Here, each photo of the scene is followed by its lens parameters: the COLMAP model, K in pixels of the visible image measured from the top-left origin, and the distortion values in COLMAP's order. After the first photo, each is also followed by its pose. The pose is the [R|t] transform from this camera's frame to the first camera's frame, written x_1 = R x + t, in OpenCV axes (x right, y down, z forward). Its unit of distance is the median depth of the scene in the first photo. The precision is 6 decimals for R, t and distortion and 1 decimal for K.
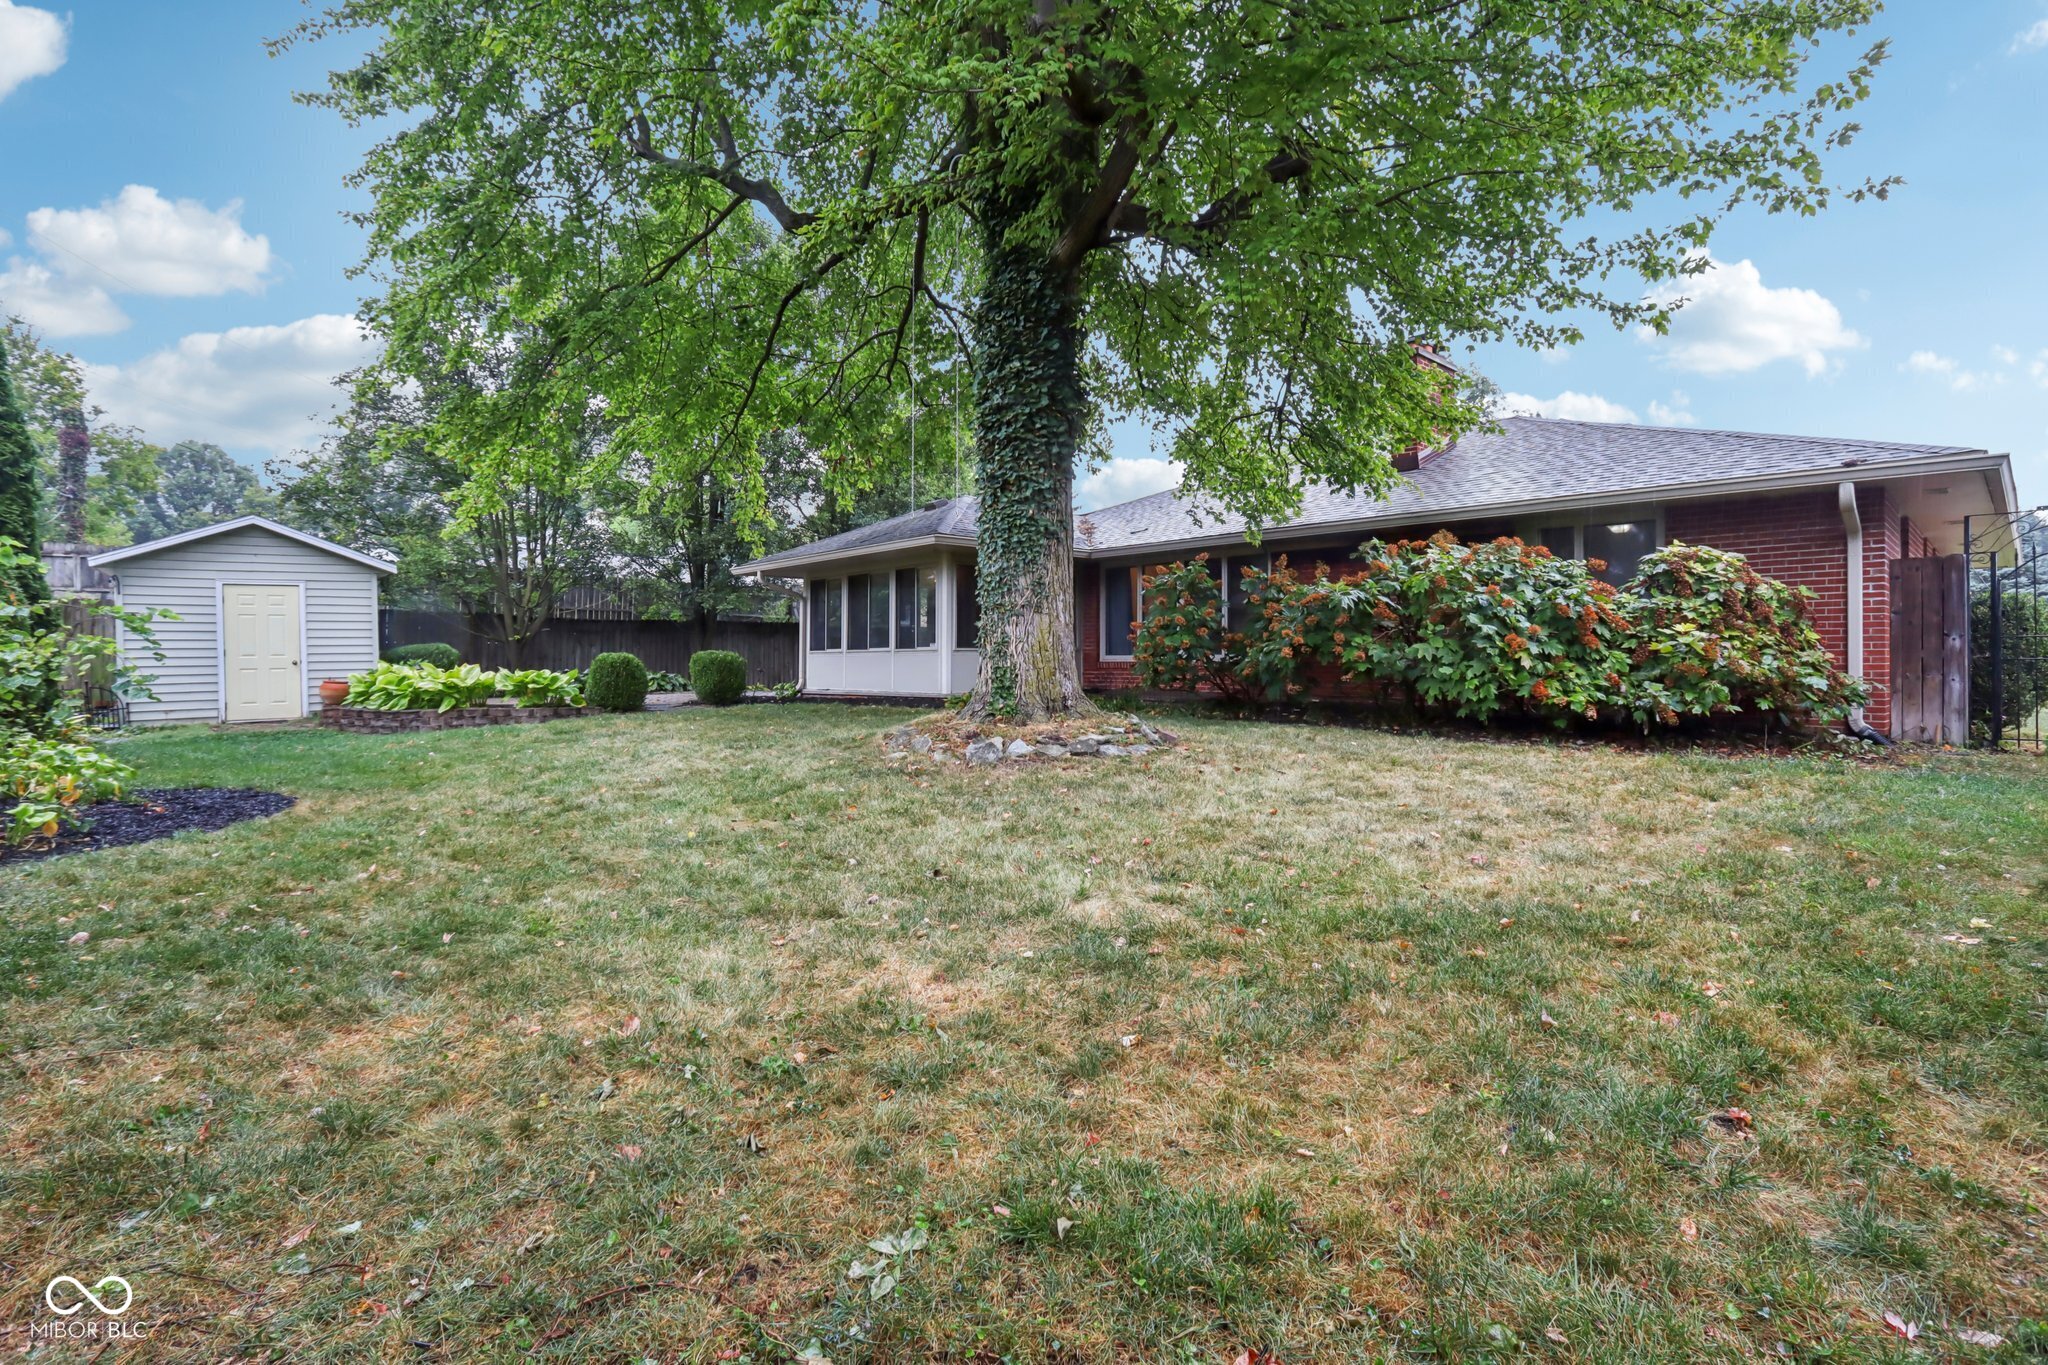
lens RADIAL K [[946.3, 0, 1015.2], [0, 946.3, 651.7], [0, 0, 1]] dist [-0.019082, -0.000104]
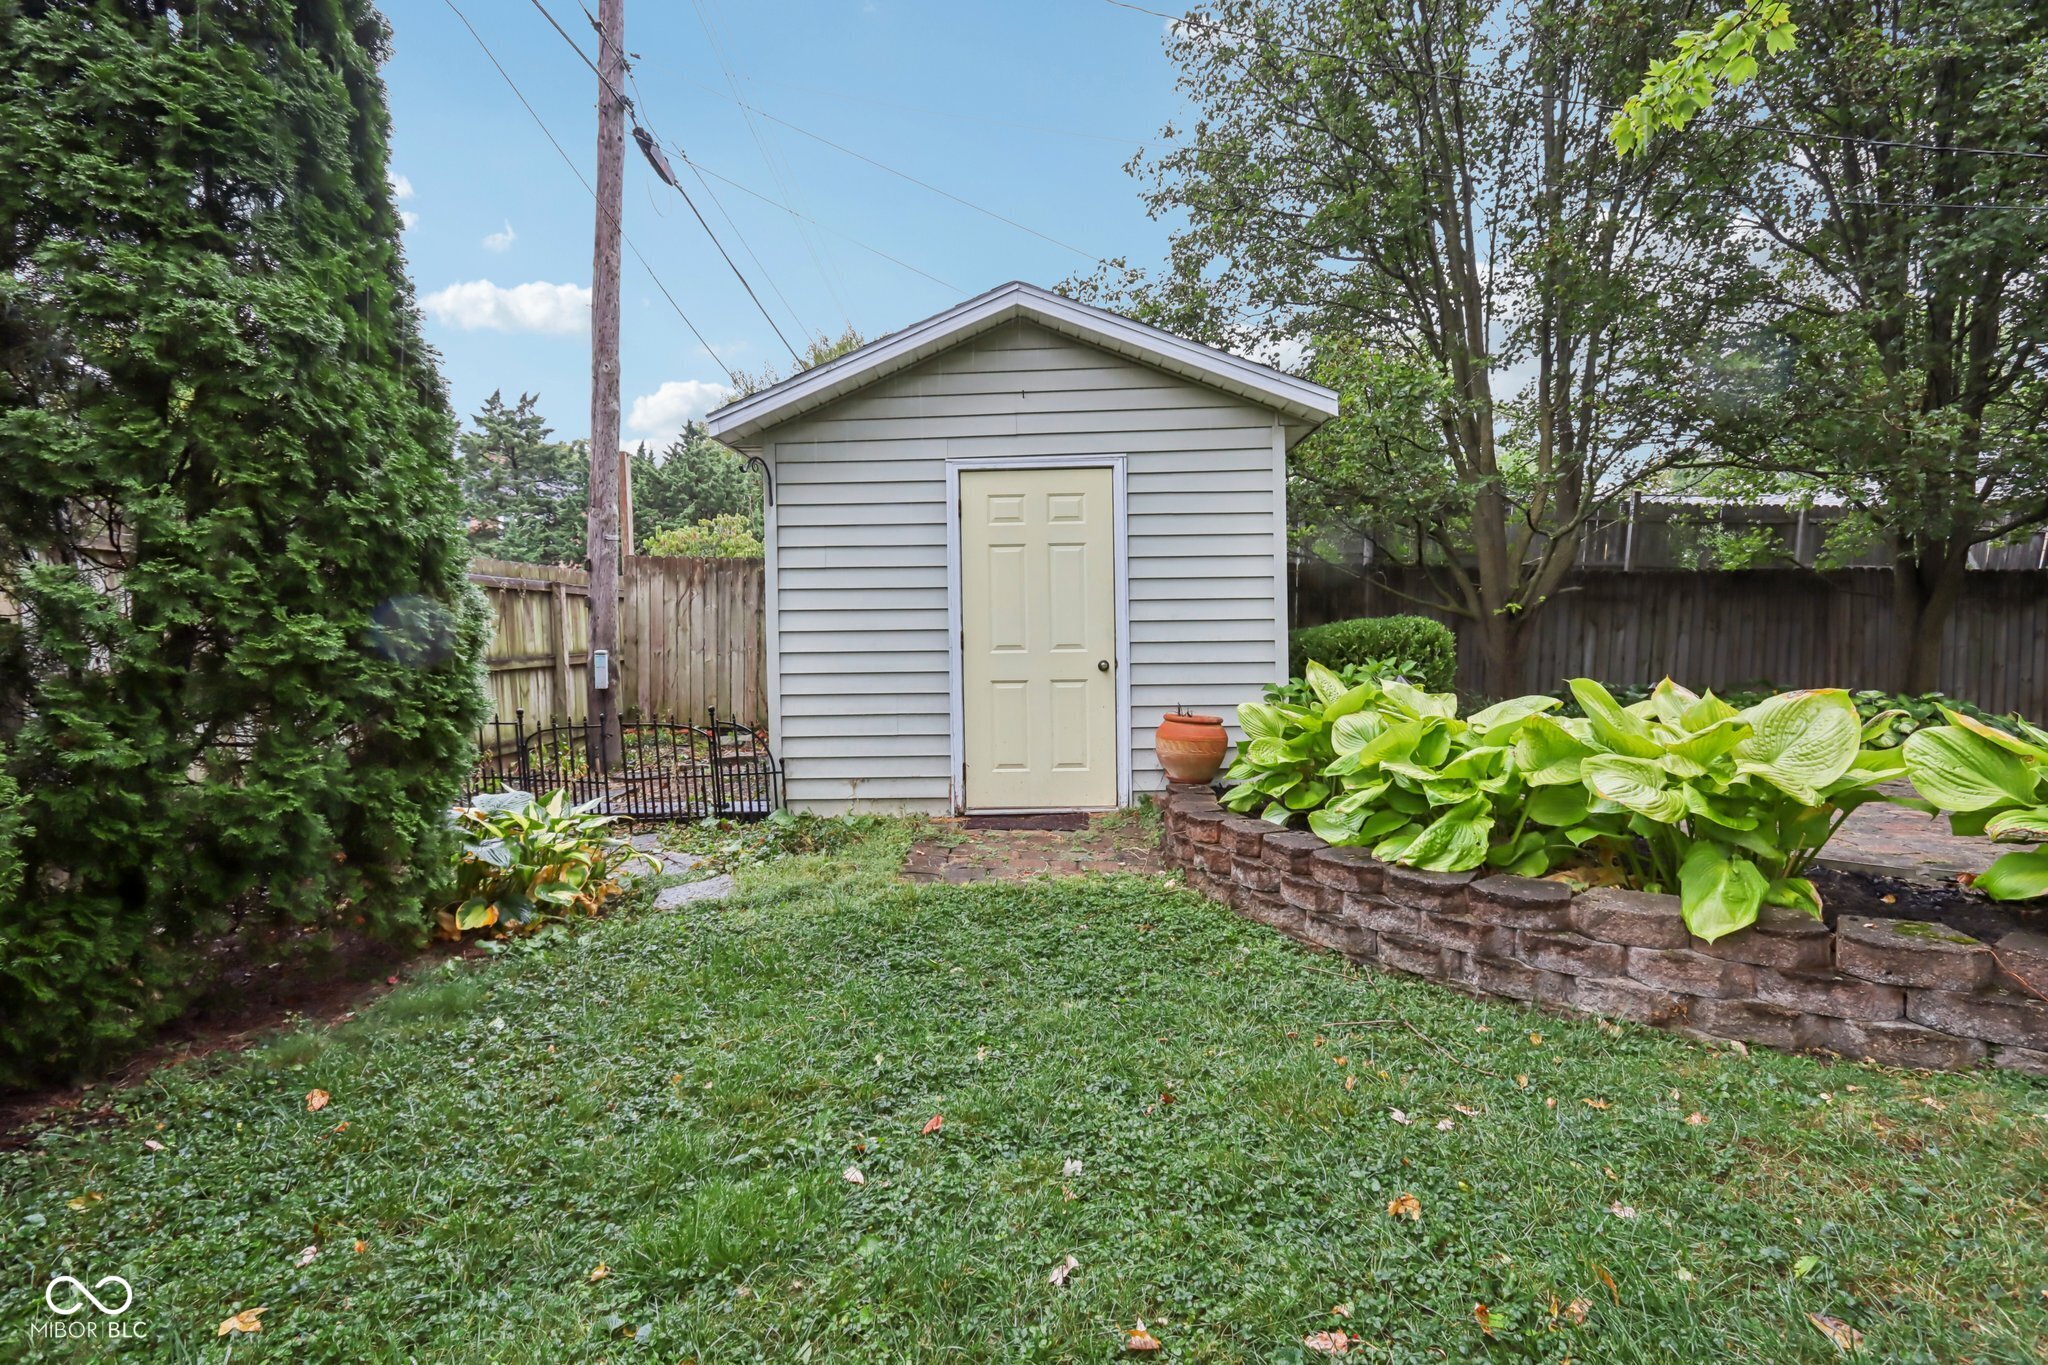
lens RADIAL K [[946.3, 0, 1015.2], [0, 946.3, 651.7], [0, 0, 1]] dist [-0.019082, -0.000104]
pose [[0.728755, 0.001293, -0.684773, -0.550898], [-0.000906, 0.999999, 0.000924, 0.005563], [0.684774, -0.000053, 0.728756, 0.718351]]
